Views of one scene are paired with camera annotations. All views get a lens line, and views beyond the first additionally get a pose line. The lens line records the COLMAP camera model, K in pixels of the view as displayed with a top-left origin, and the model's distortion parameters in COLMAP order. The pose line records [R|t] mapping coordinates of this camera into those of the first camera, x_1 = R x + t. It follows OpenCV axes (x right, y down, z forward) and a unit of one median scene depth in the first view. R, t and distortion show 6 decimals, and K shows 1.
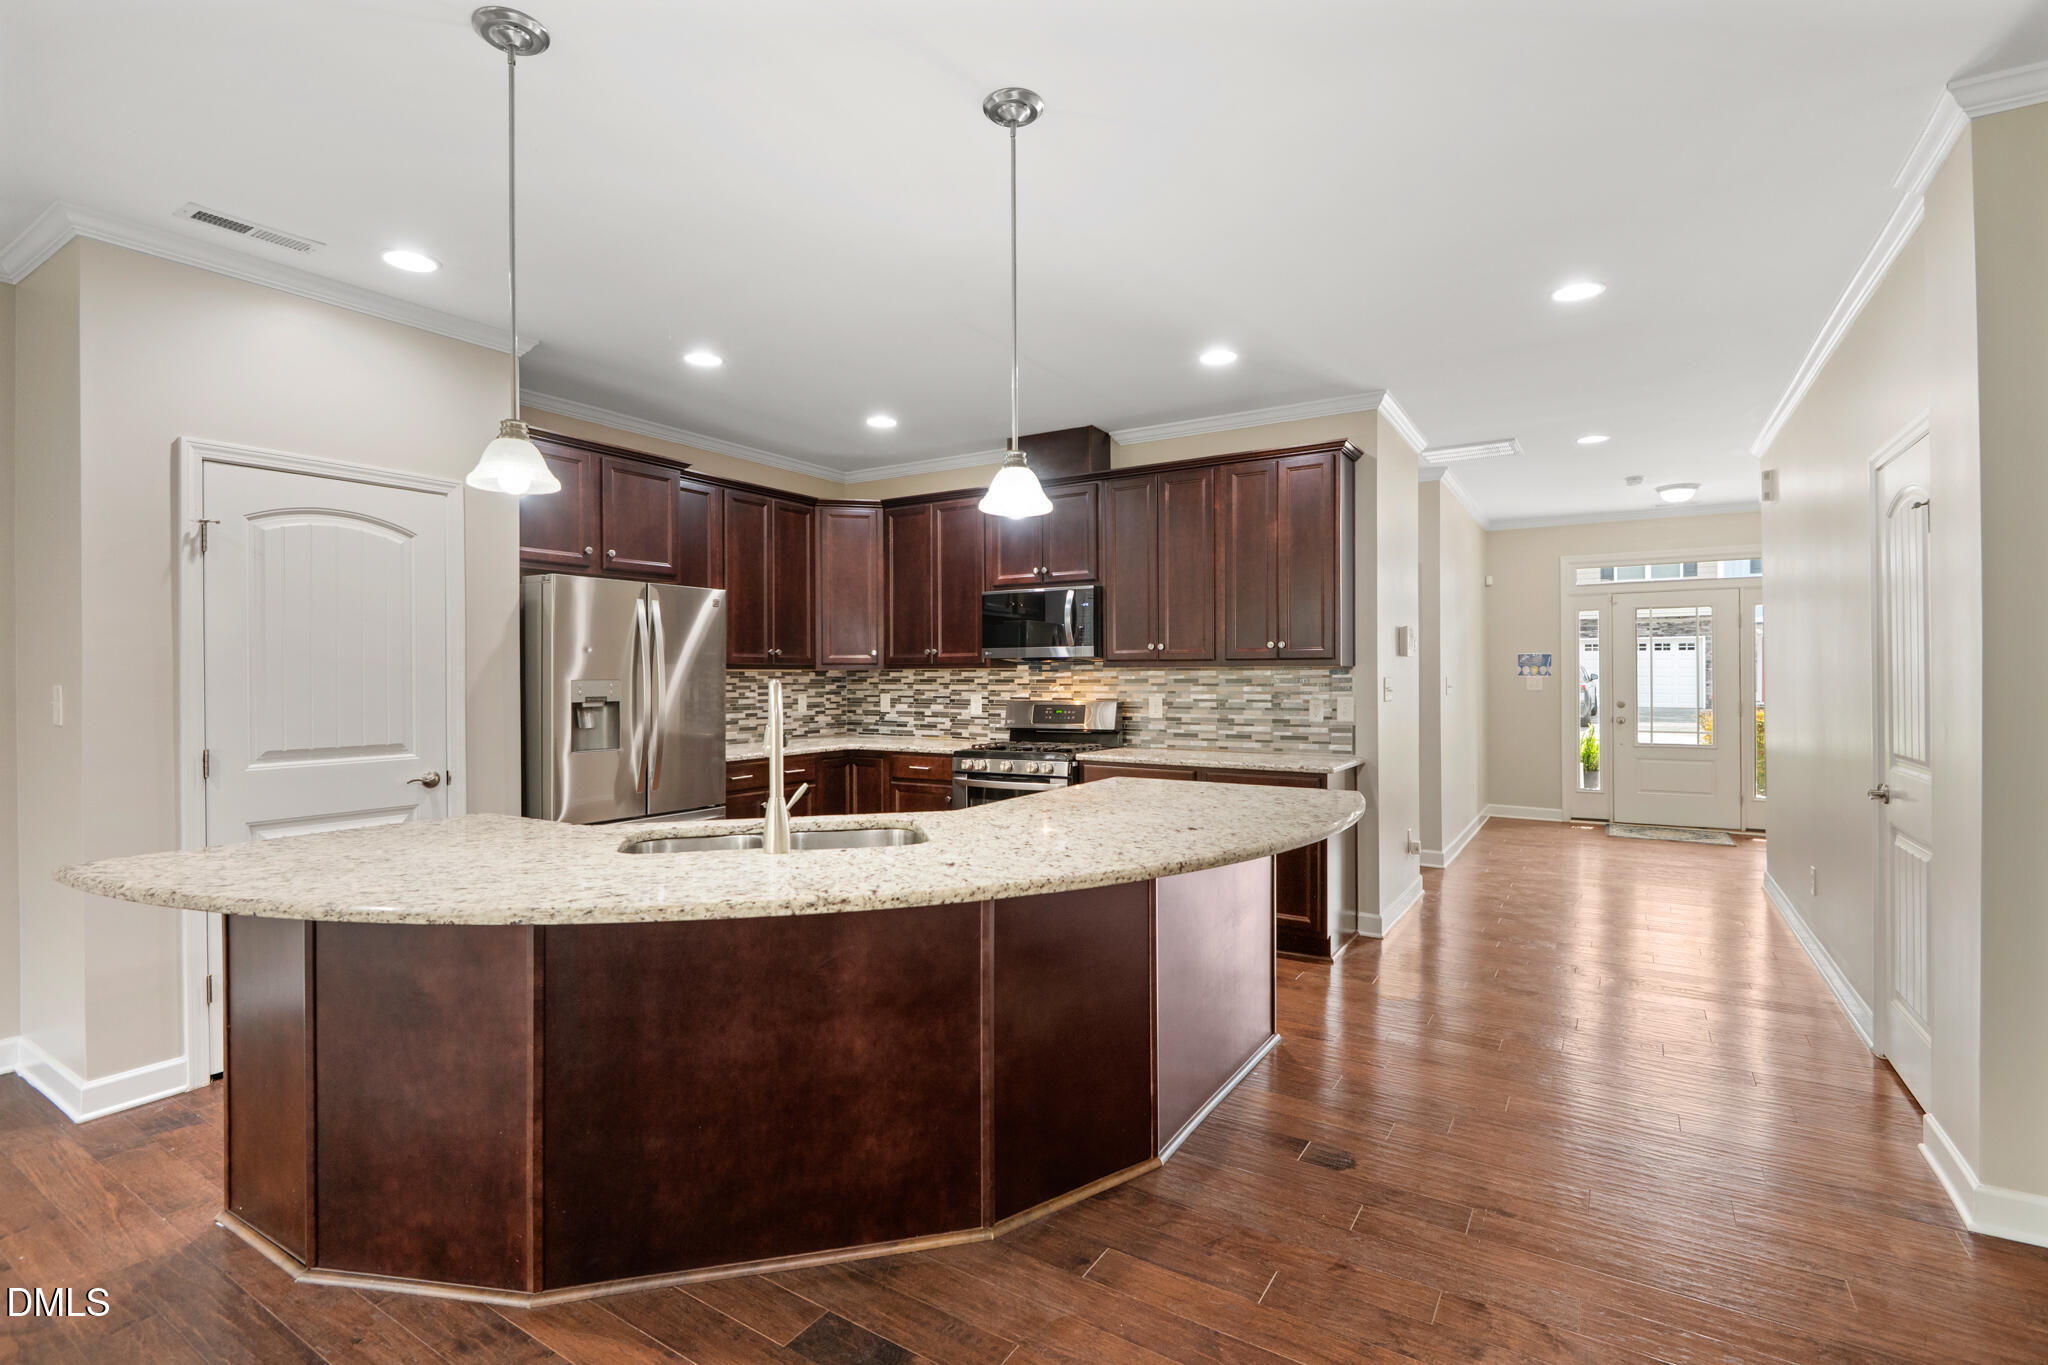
lens RADIAL K [[940.6, 0, 1034.6], [0, 940.6, 684.9], [0, 0, 1]] dist [0.004528, -0.012065]
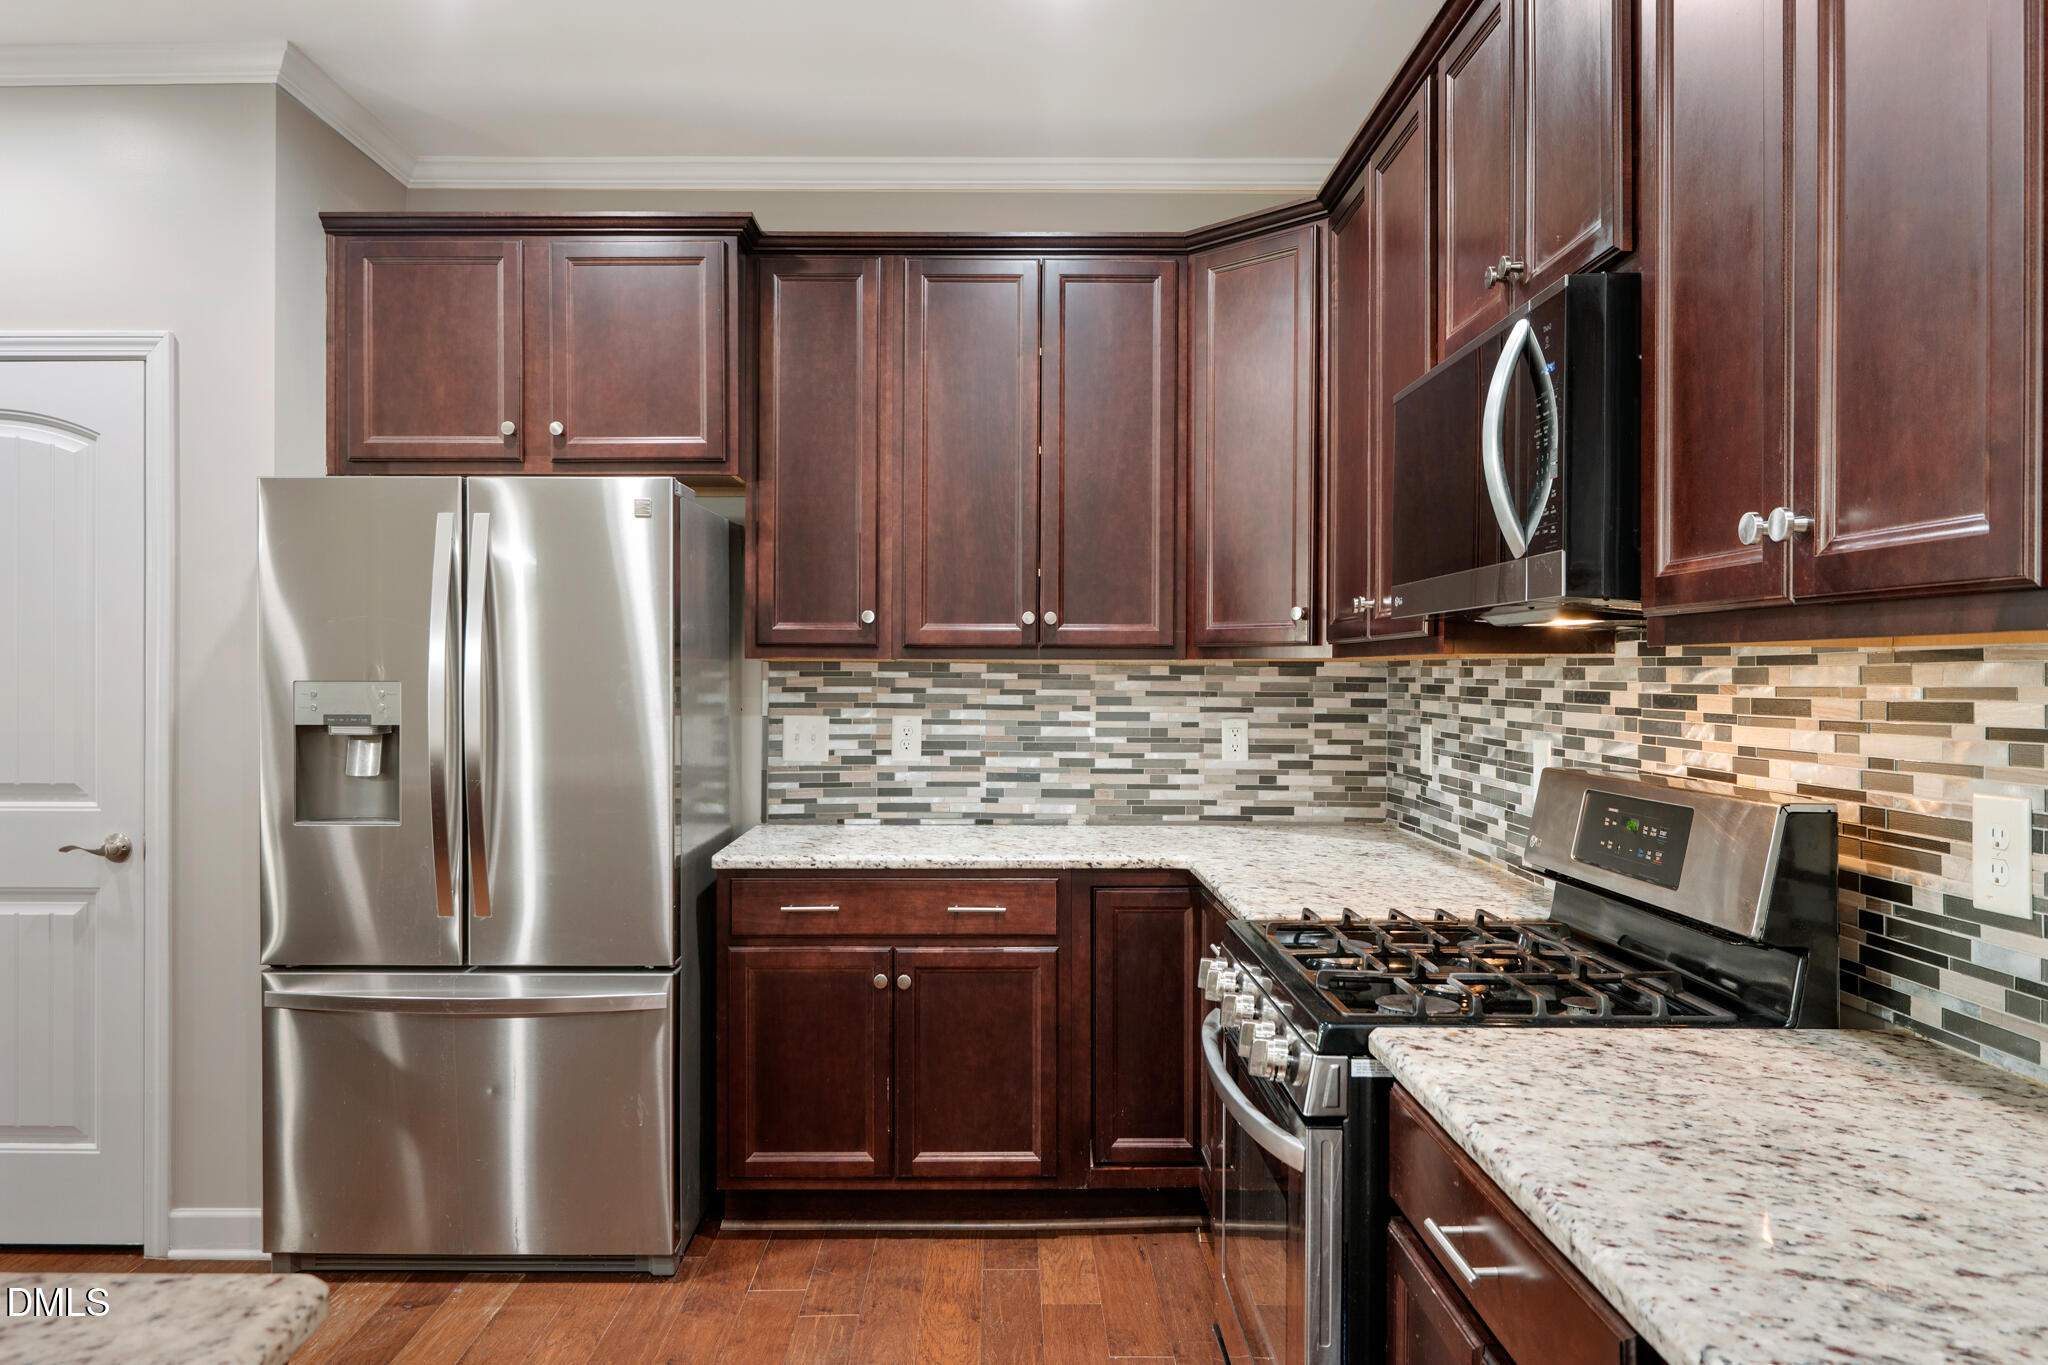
lens RADIAL K [[1397.6, 0, 1006.3], [0, 1397.6, 679.8], [0, 0, 1]] dist [-0.001843, -0.001092]
pose [[0.522458, 0.009526, -0.852612, 0.263096], [-0.012346, 0.999917, 0.003607, -0.009834], [0.852575, 0.008642, 0.522533, 0.685284]]
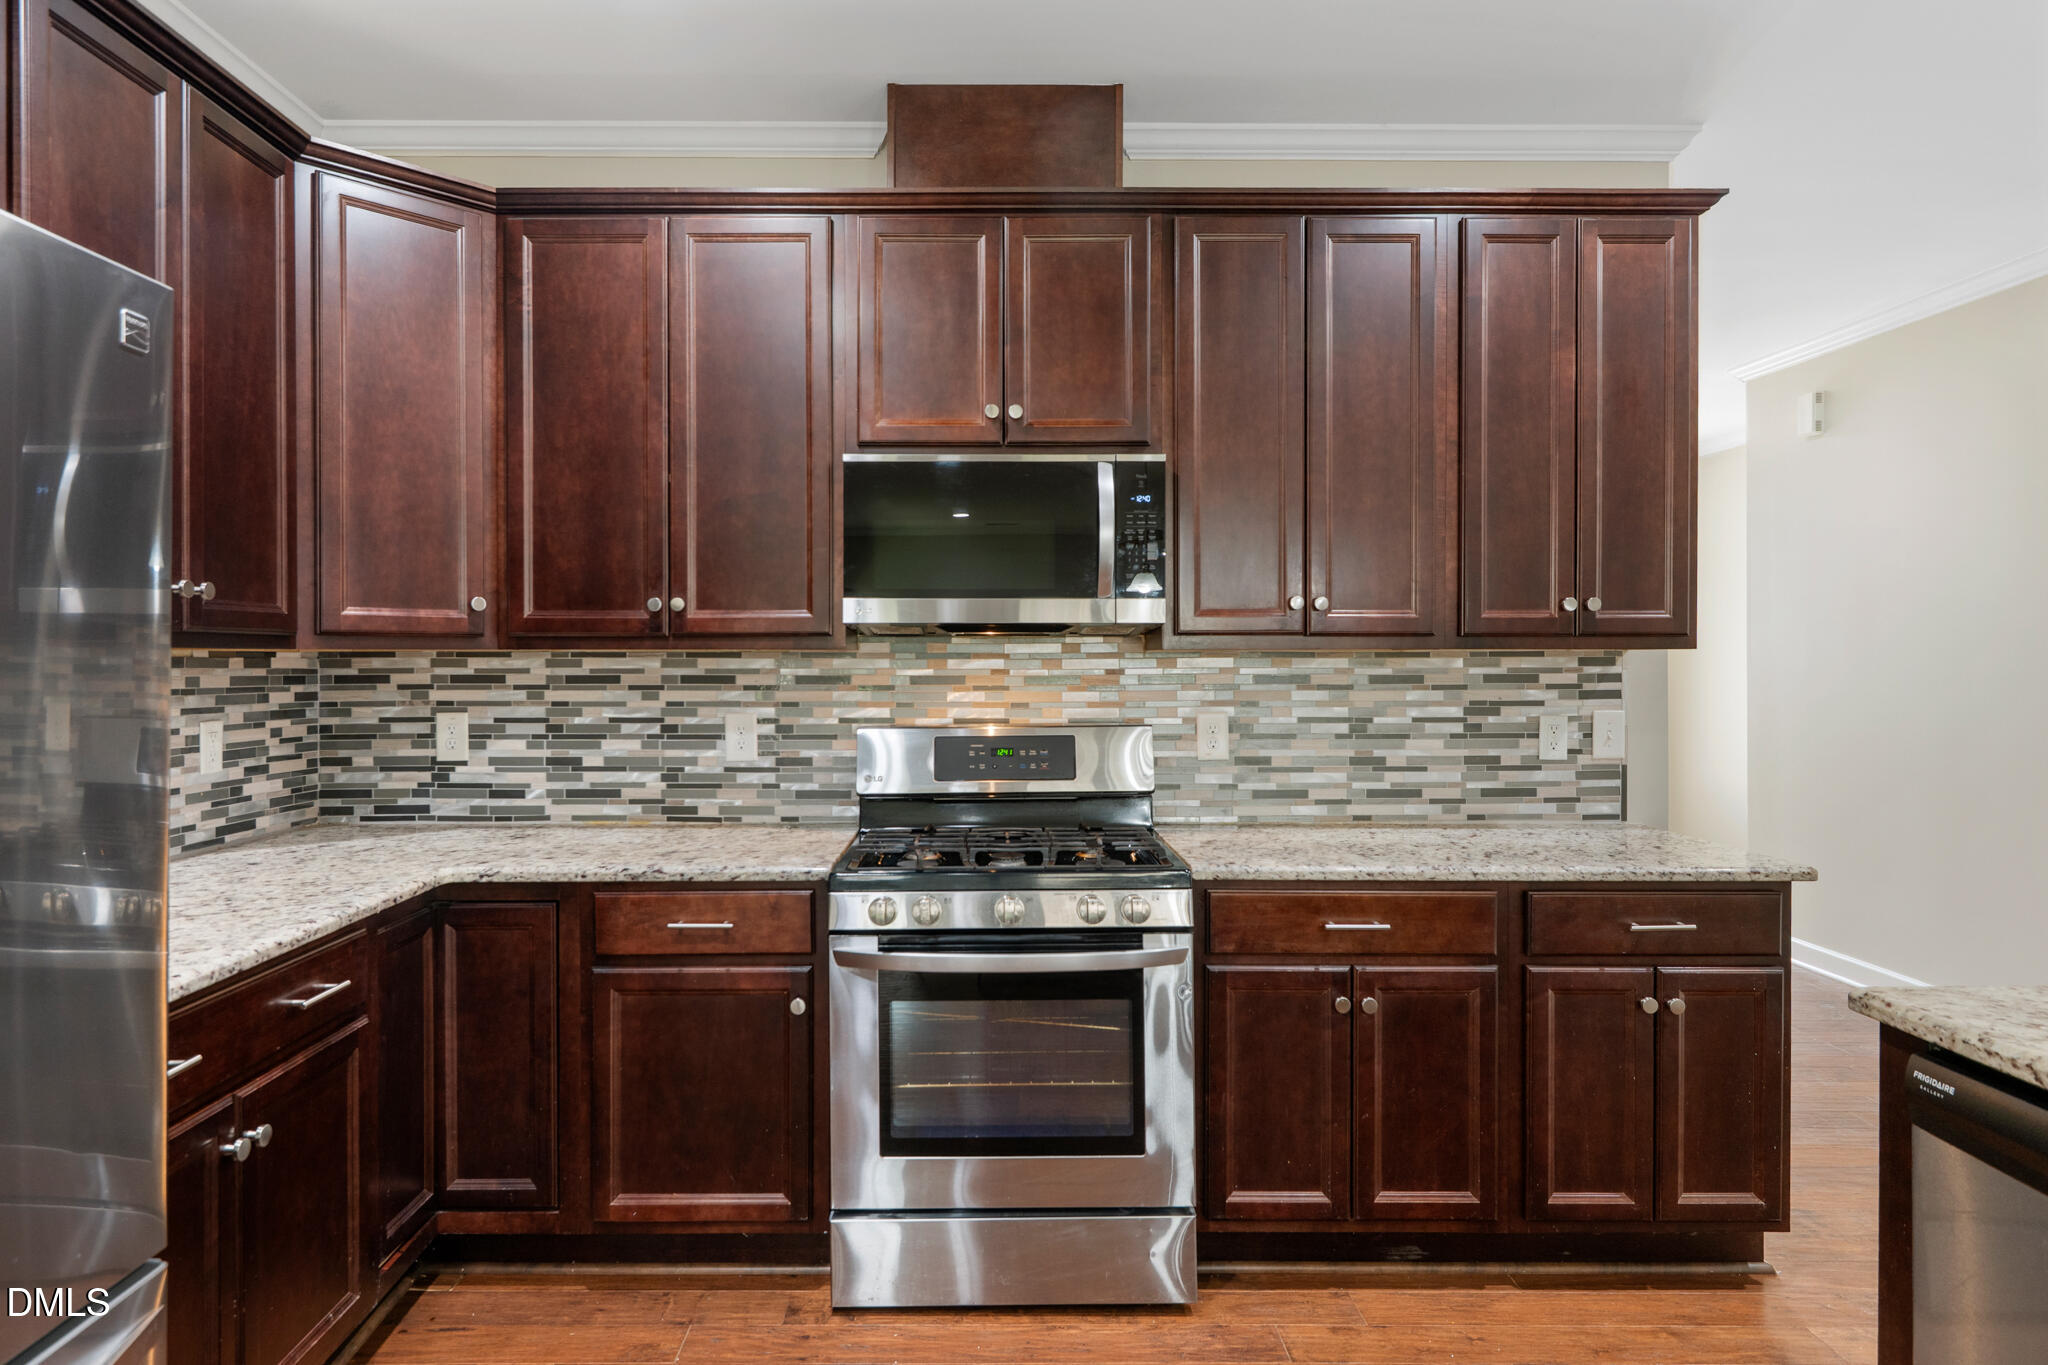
lens RADIAL K [[1167.5, 0, 986.3], [0, 1167.5, 663.1], [0, 0, 1]] dist [0.002601, 0.000152]
pose [[0.850042, 0.001308, 0.526713, -0.268059], [0.003213, 0.999965, -0.007668, -0.008219], [-0.526705, 0.008210, 0.850008, 0.571432]]
